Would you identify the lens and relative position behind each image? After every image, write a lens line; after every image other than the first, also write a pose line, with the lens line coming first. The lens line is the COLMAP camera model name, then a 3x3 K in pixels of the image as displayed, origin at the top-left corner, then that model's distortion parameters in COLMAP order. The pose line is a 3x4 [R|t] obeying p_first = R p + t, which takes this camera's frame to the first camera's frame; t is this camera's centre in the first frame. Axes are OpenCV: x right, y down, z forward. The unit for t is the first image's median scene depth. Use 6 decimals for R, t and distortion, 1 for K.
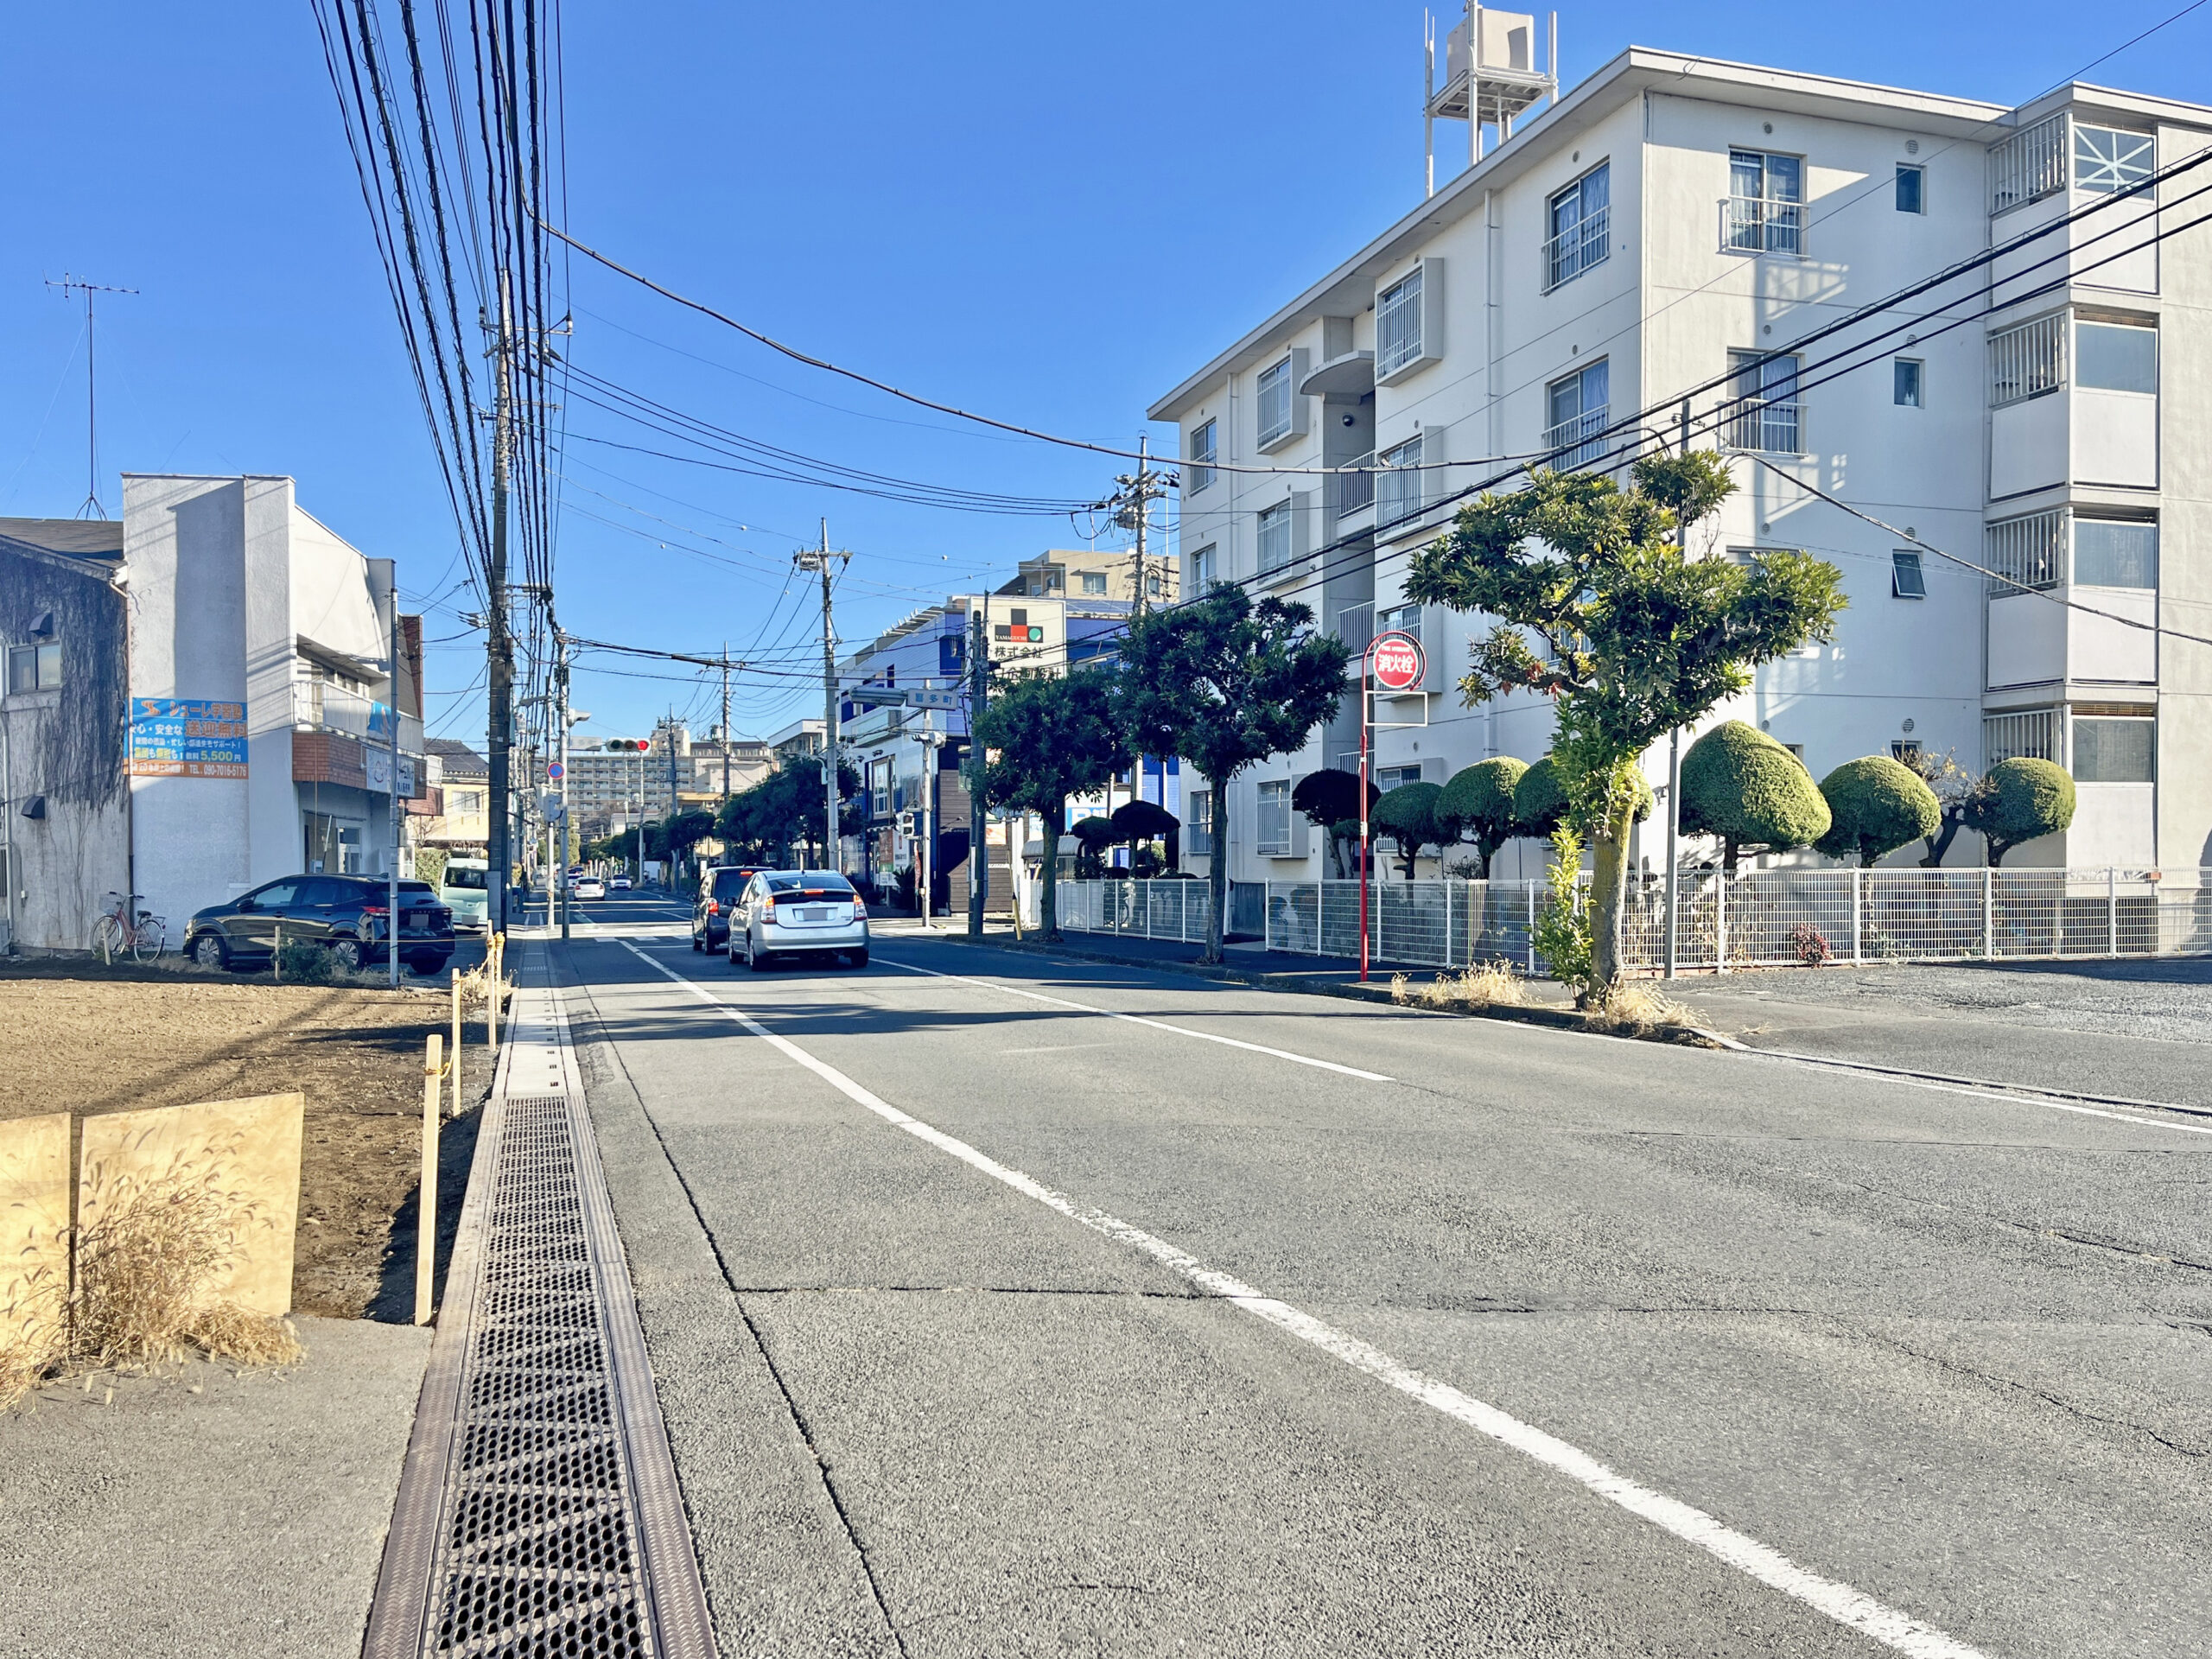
lens RADIAL K [[1746.5, 0, 1107.1], [0, 1746.5, 841.9], [0, 0, 1]] dist [0.010999, 0.004443]
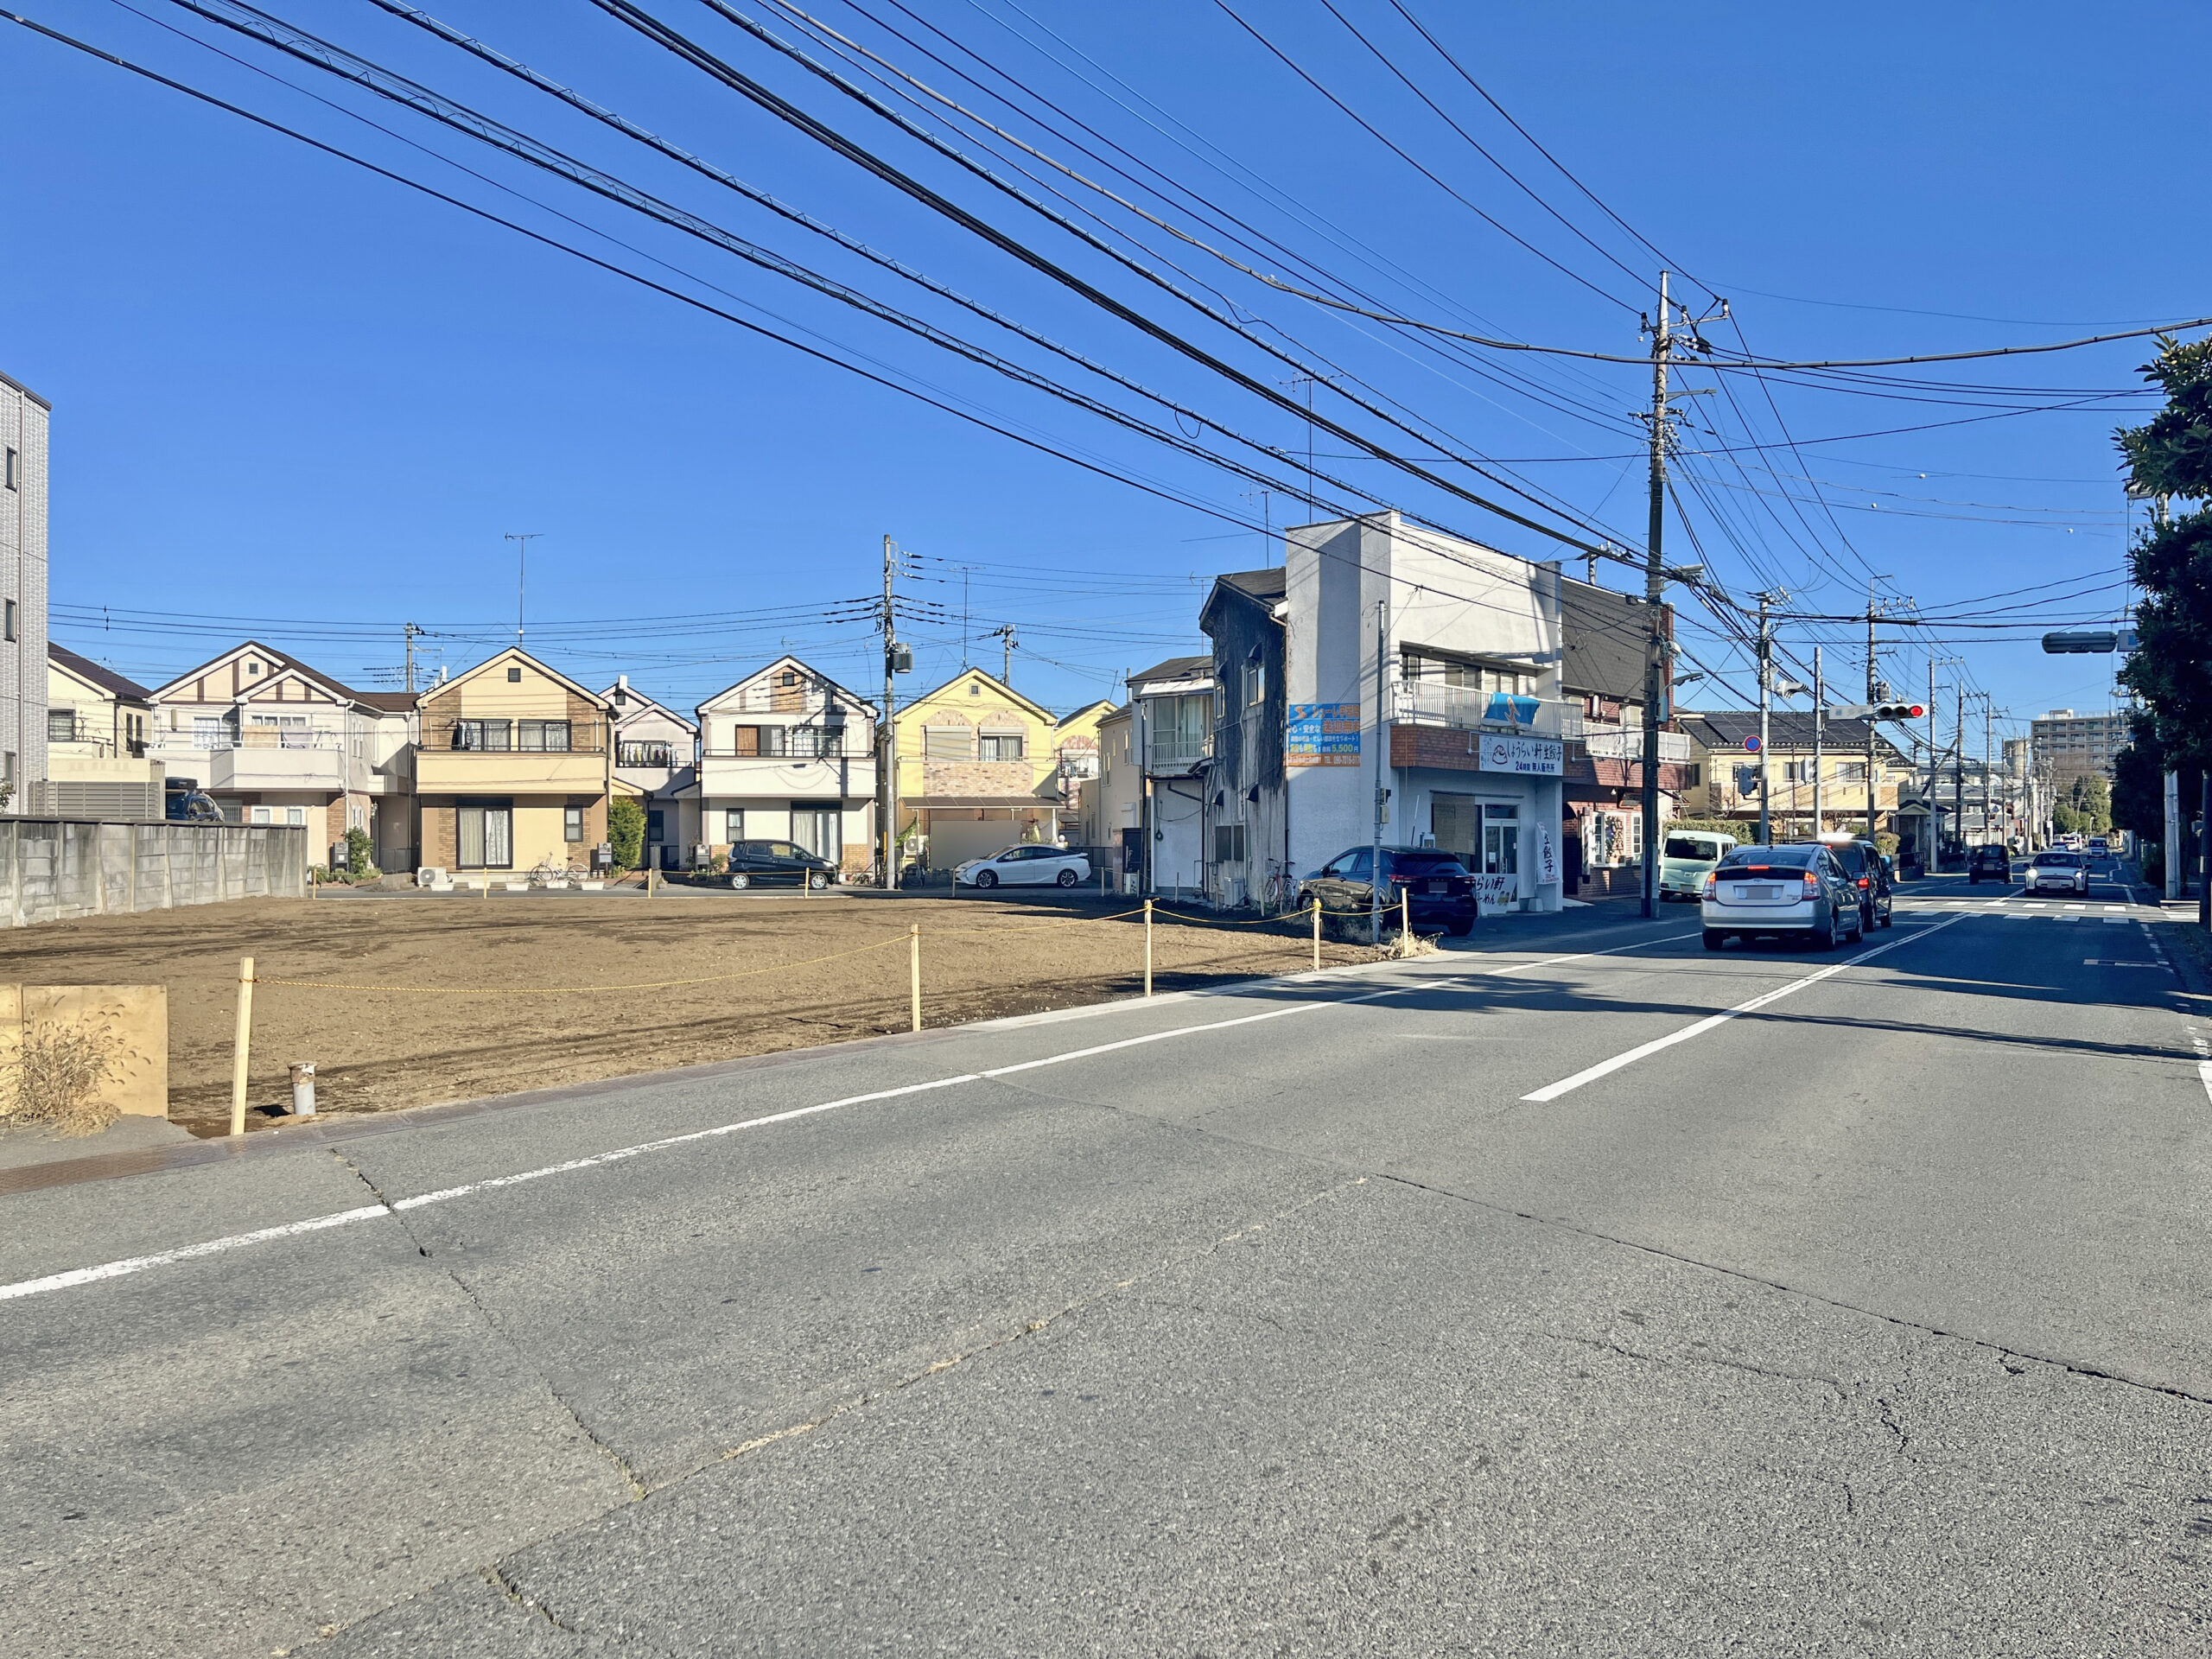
lens RADIAL K [[1659.3, 0, 1108.4], [0, 1659.3, 827.5], [0, 0, 1]] dist [0.007282, 0.001827]
pose [[0.627655, -0.001753, -0.778489, 0.292614], [0.010826, 0.999920, 0.006476, -0.003165], [0.778416, -0.012493, 0.627624, 0.144883]]
